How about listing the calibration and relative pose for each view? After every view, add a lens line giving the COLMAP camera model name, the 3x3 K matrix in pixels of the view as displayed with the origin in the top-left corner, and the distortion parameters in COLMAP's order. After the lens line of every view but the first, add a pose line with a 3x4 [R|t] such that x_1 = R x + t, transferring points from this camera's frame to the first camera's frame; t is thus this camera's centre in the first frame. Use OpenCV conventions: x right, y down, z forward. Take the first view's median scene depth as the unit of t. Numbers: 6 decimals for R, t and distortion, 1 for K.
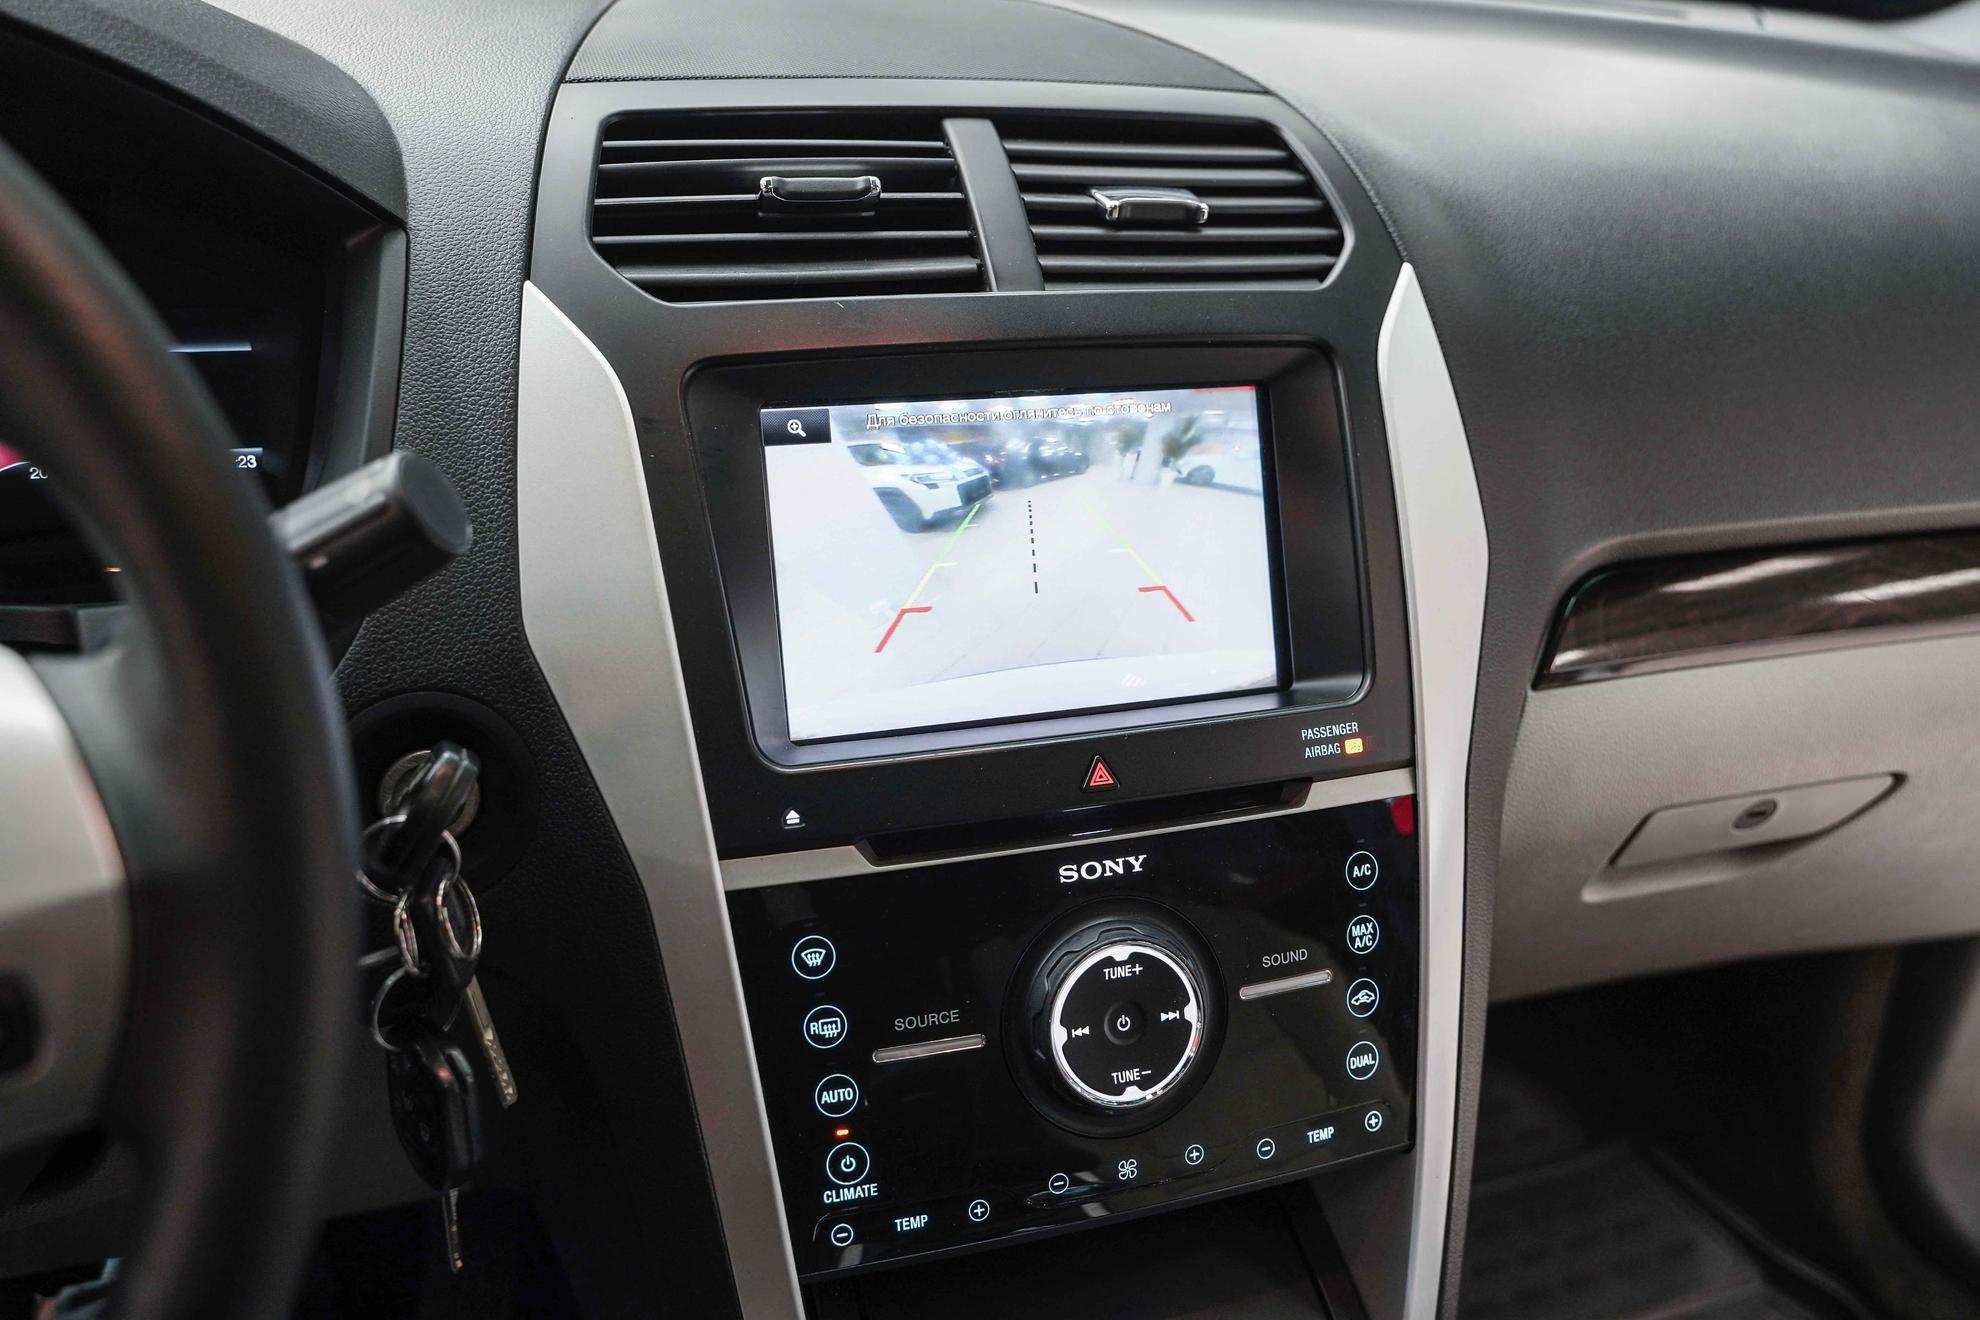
lens RADIAL K [[1606.8, 0, 1009.2], [0, 1606.8, 648.8], [0, 0, 1]] dist [-0.015986, 0.023779]
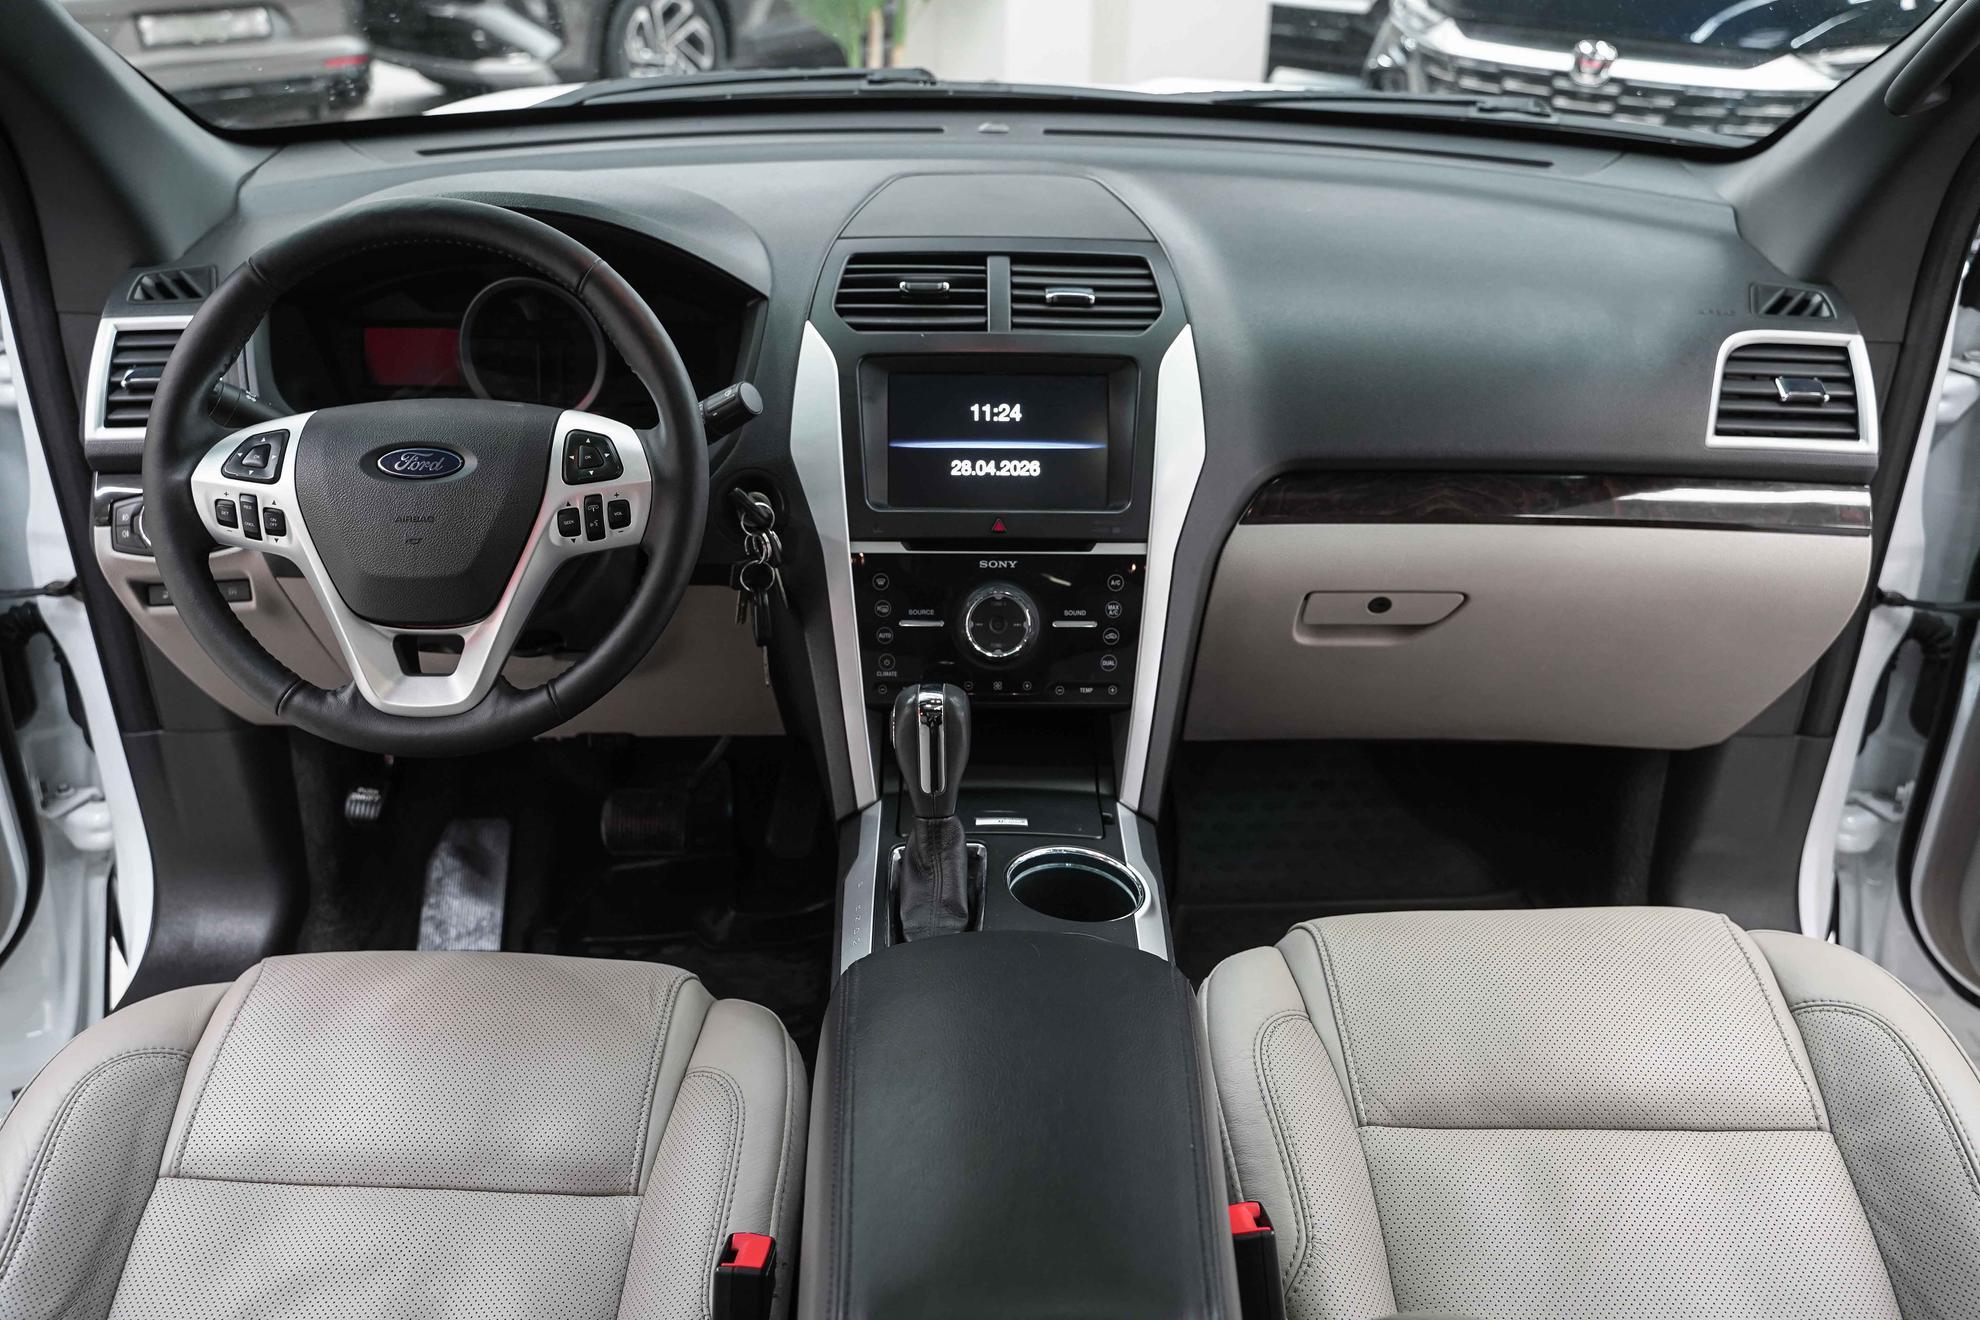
lens RADIAL K [[1606.8, 0, 996.6], [0, 1606.8, 655.3], [0, 0, 1]] dist [-0.015986, 0.023779]
pose [[0.950462, 0.105976, -0.292219, 0.766459], [-0.098135, 0.994311, 0.041407, 0.165671], [0.294944, -0.010679, 0.955455, -1.340373]]
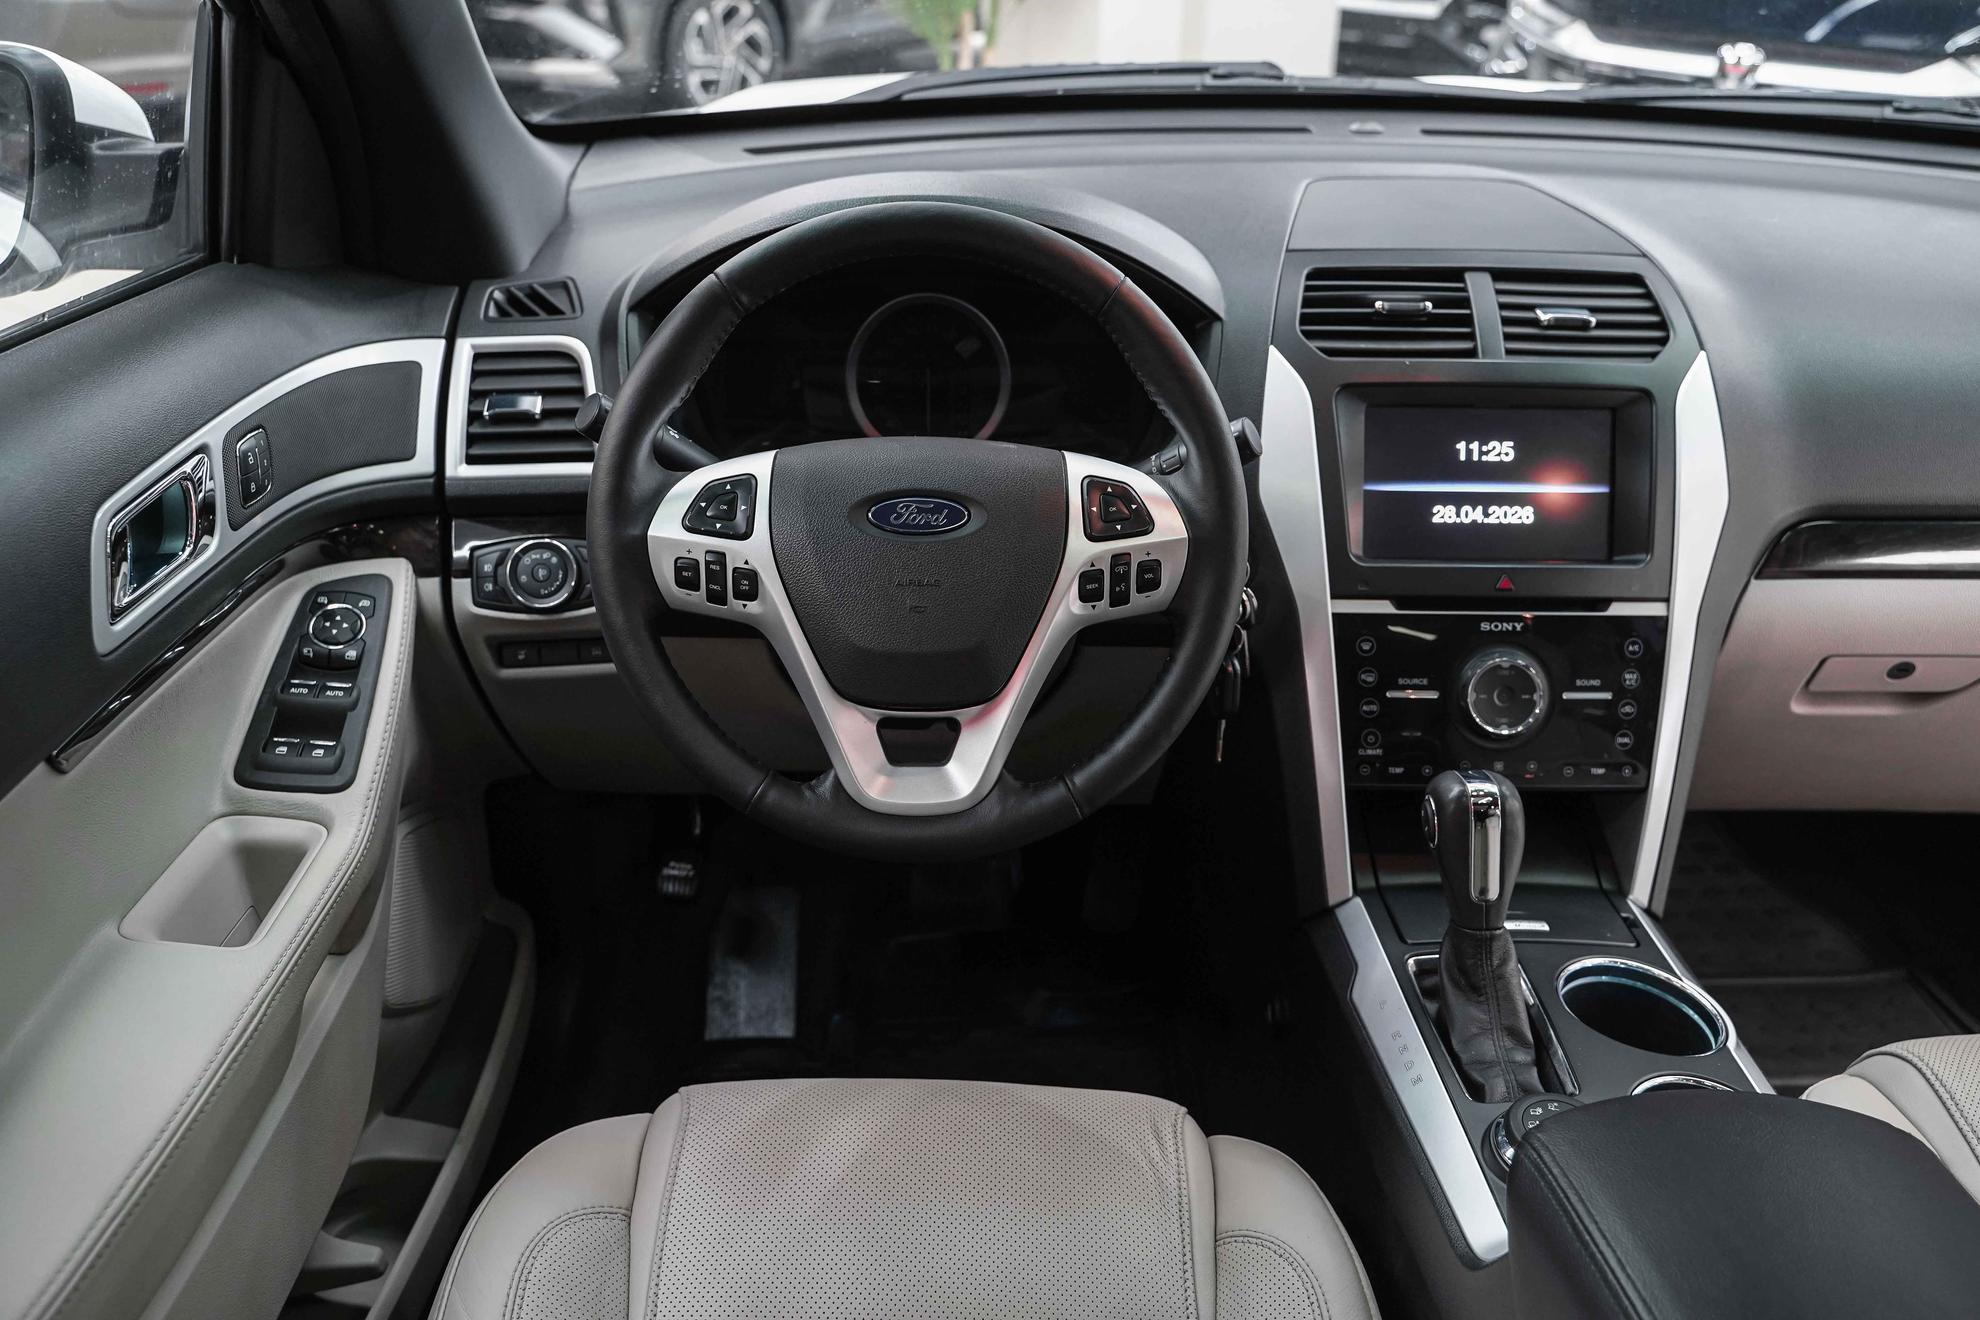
lens RADIAL K [[1606.8, 0, 992.2], [0, 1606.8, 648.8], [0, 0, 1]] dist [-0.015986, 0.023779]
pose [[0.950496, 0.107452, -0.291568, 0.036670], [-0.101994, 0.994207, 0.033902, 0.155079], [0.293522, -0.002486, 0.955949, -1.230645]]
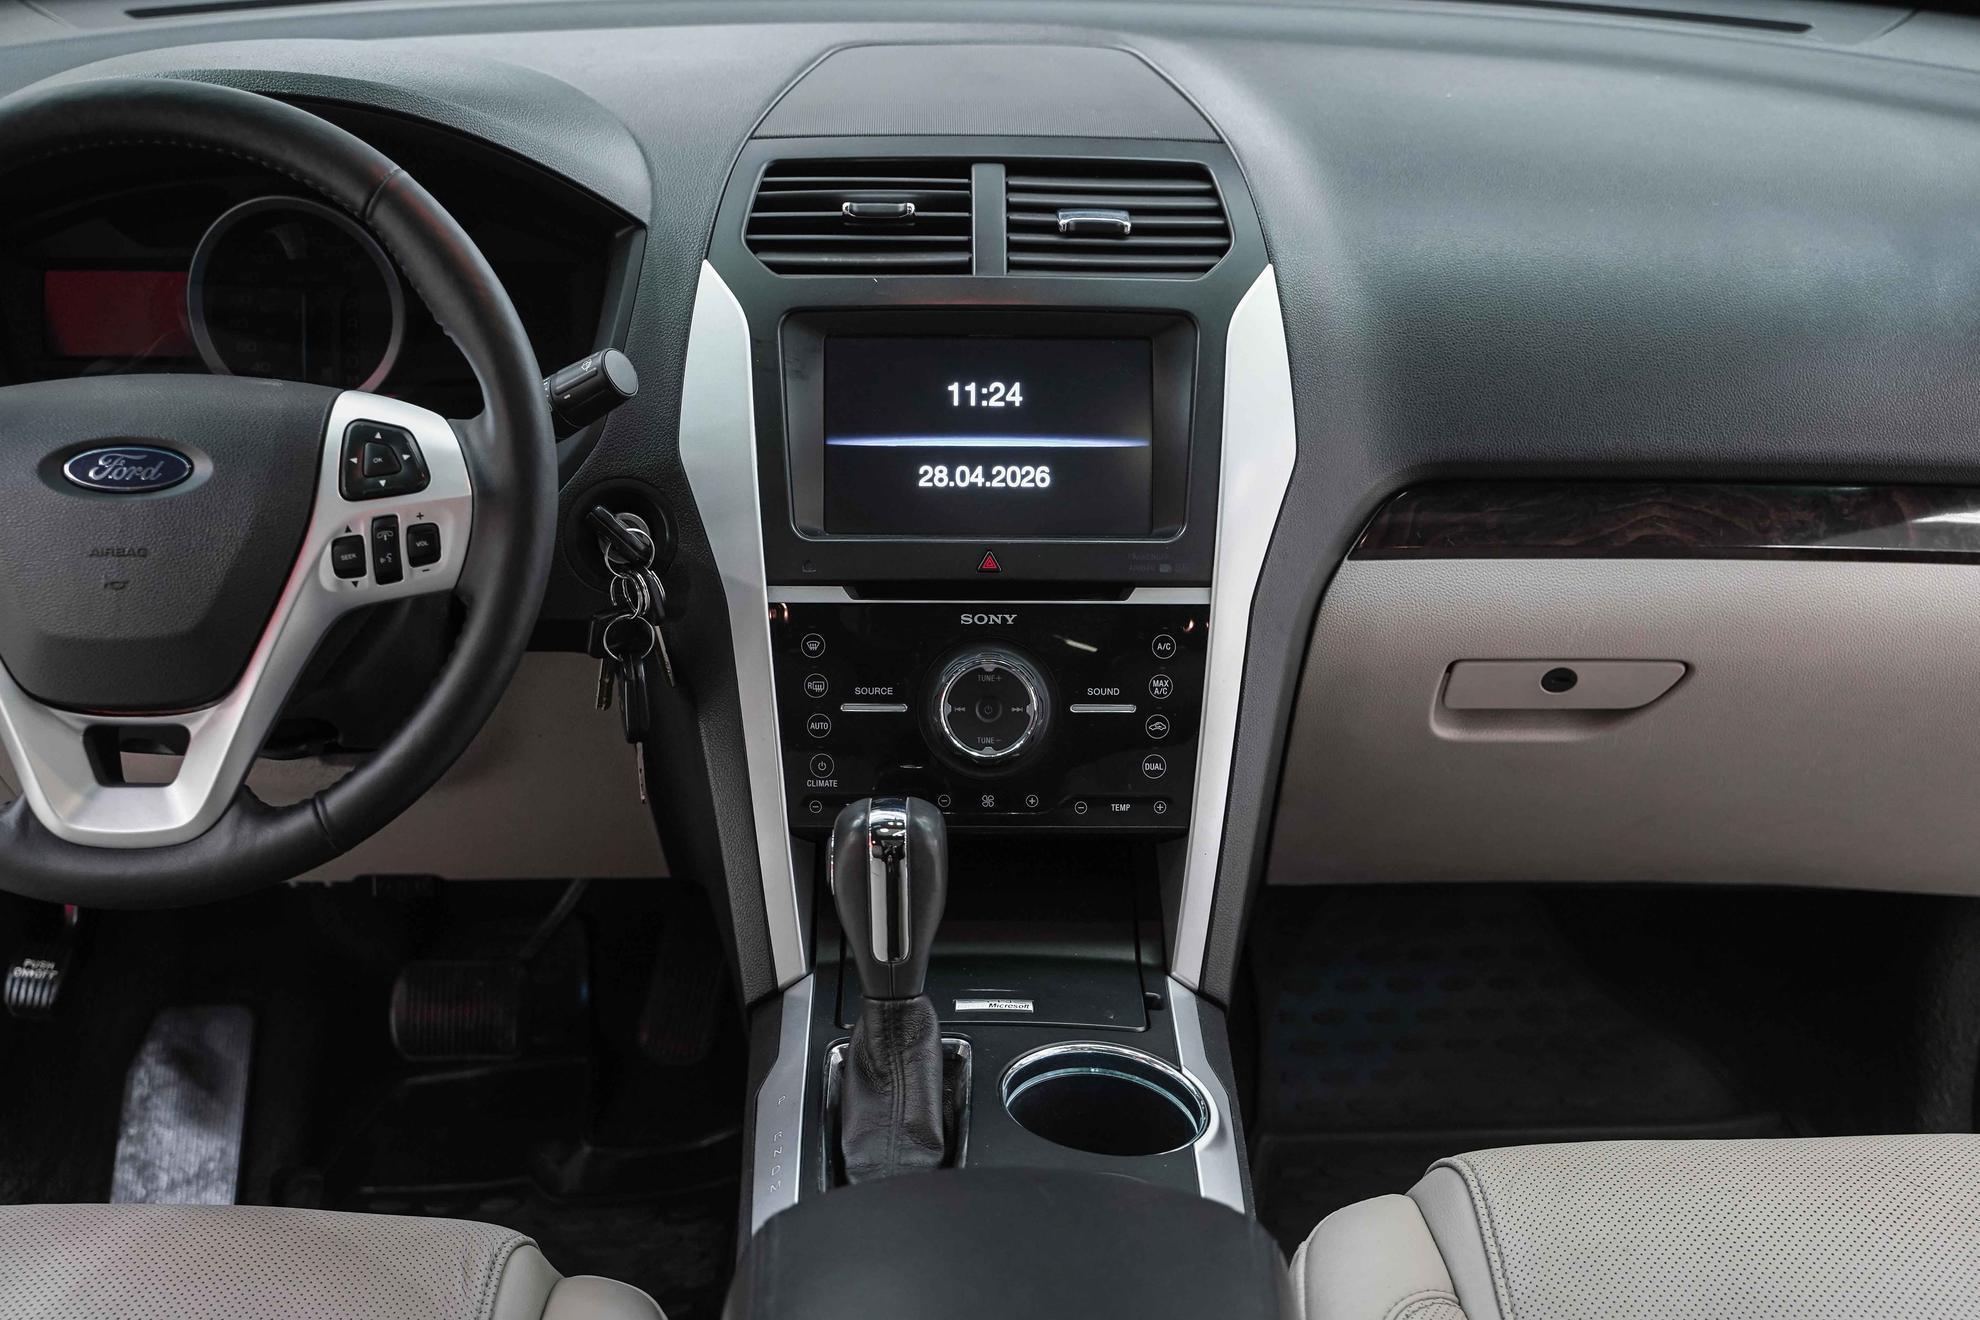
lens RADIAL K [[2427.5, 0, 991.7], [0, 2427.5, 652.9], [0, 0, 1]] dist [-0.002281, 0.000000]
pose [[0.951068, 0.091076, -0.295254, 0.776394], [-0.096504, 0.995325, -0.003832, 0.171878], [0.293524, 0.032138, 0.955411, -1.364023]]
